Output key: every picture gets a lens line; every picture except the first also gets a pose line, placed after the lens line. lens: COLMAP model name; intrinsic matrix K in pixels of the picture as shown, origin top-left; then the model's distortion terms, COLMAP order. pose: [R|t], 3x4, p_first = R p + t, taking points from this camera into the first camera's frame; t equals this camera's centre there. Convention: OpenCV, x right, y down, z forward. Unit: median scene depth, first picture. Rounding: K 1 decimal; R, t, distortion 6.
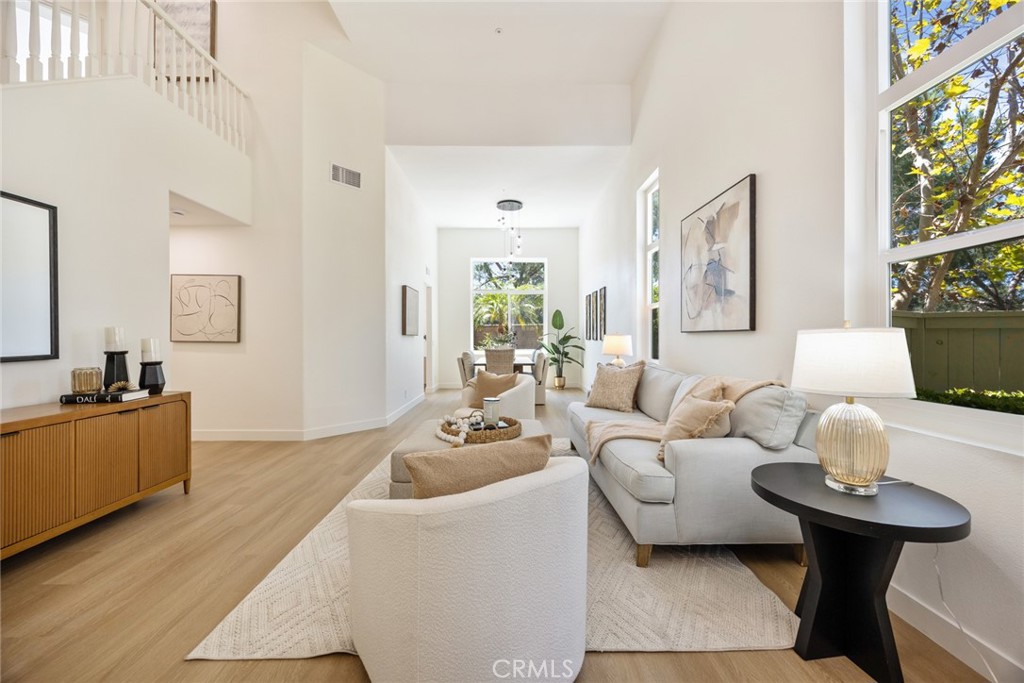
lens RADIAL K [[393.5, 0, 512.0], [0, 393.5, 341.5], [0, 0, 1]] dist [-0.001614, -0.000092]
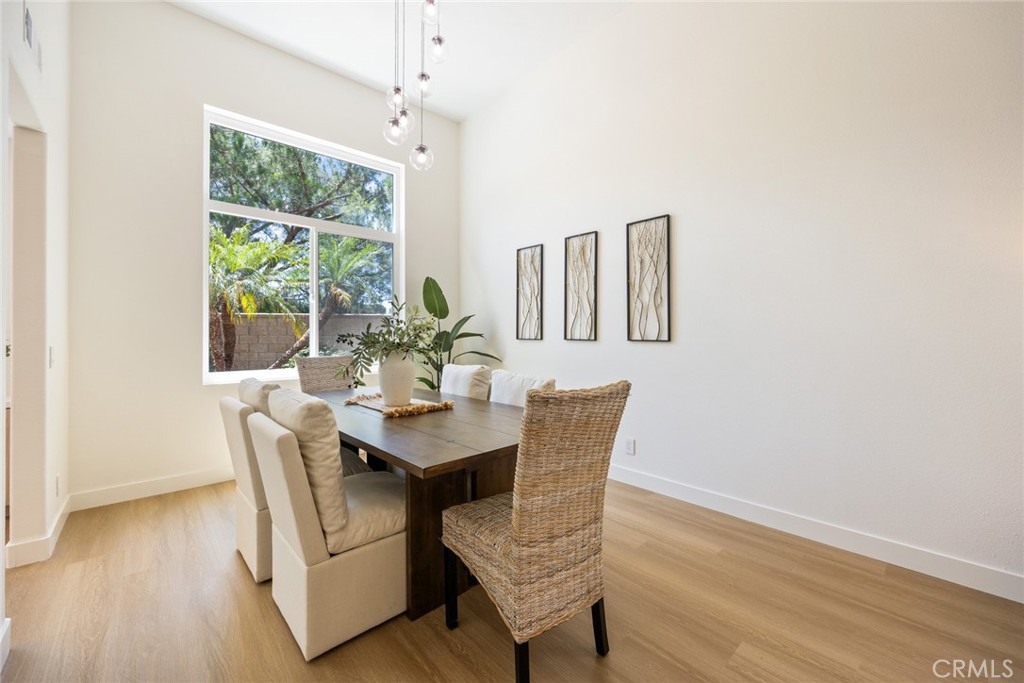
lens RADIAL K [[393.5, 0, 512.0], [0, 393.5, 341.5], [0, 0, 1]] dist [-0.001614, -0.000092]
pose [[0.734451, 0.002222, 0.678658, -0.362611], [0.000638, 0.999992, -0.003965, 0.001631], [-0.678661, 0.003345, 0.734444, 1.550368]]
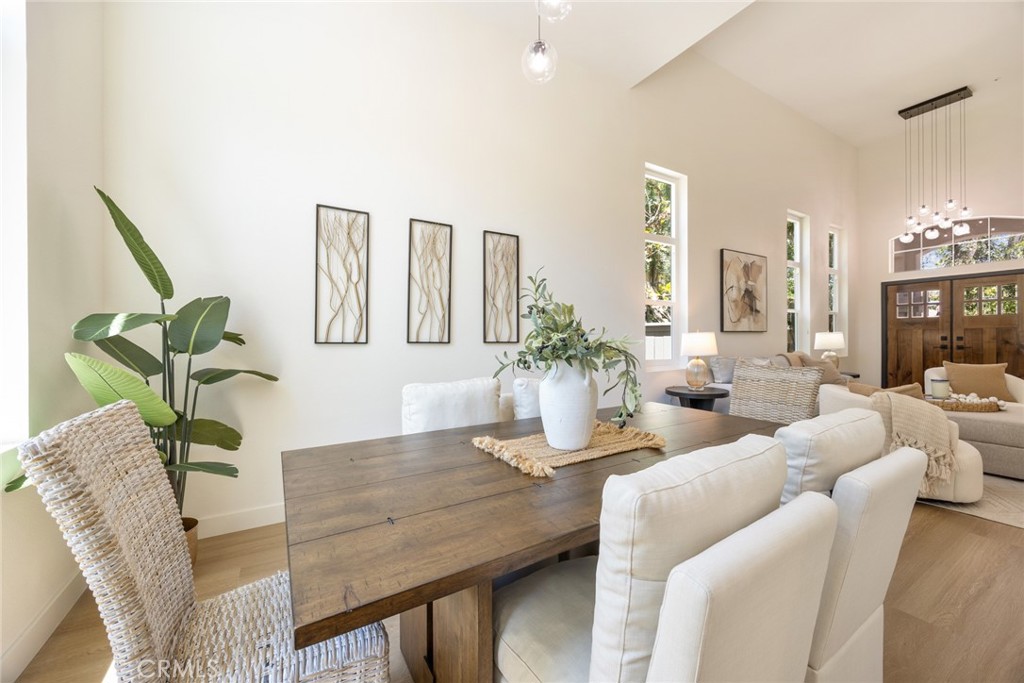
lens RADIAL K [[393.5, 0, 512.0], [0, 393.5, 341.5], [0, 0, 1]] dist [-0.001614, -0.000092]
pose [[-0.504105, 0.000653, 0.863642, -0.405206], [0.017183, 0.999809, 0.009274, -0.014812], [-0.863472, 0.019515, -0.504020, 2.518623]]
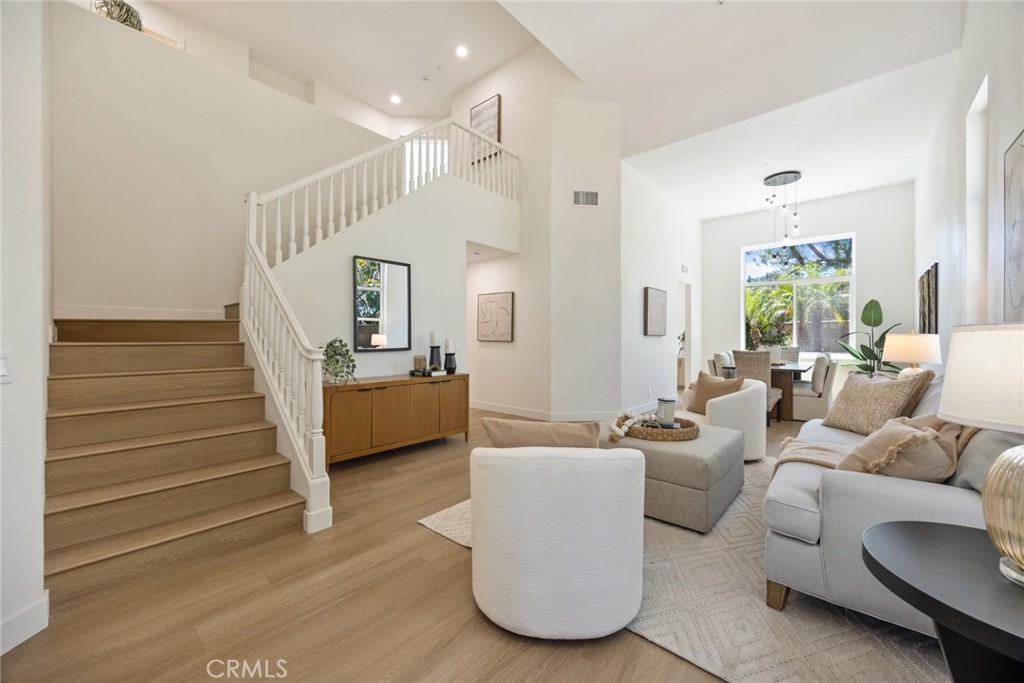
lens RADIAL K [[399.0, 0, 512.0], [0, 399.0, 341.5], [0, 0, 1]] dist [-0.001380, -0.000081]
pose [[0.735204, 0.005941, -0.677820, 0.292985], [-0.006287, 0.999978, 0.001946, -0.000105], [0.677817, 0.002831, 0.735225, -0.009253]]
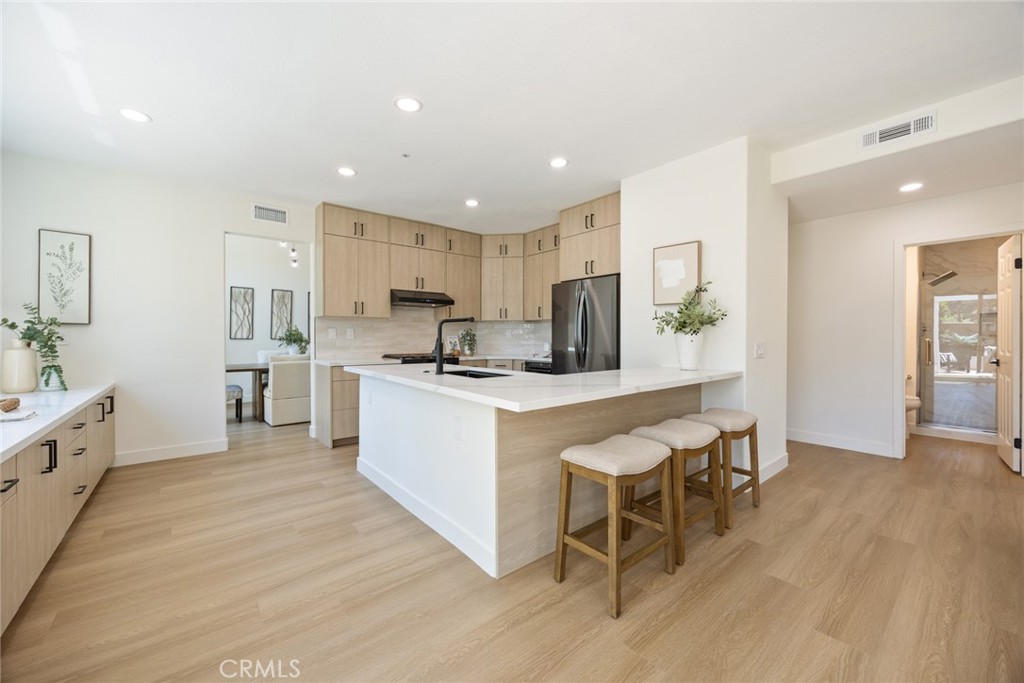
lens RADIAL K [[393.5, 0, 512.0], [0, 393.5, 341.5], [0, 0, 1]] dist [-0.001614, -0.000092]
pose [[-0.627935, -0.004845, 0.778251, -2.141139], [0.009414, 0.999860, 0.013820, -0.011008], [-0.778209, 0.016004, -0.627802, 2.610251]]
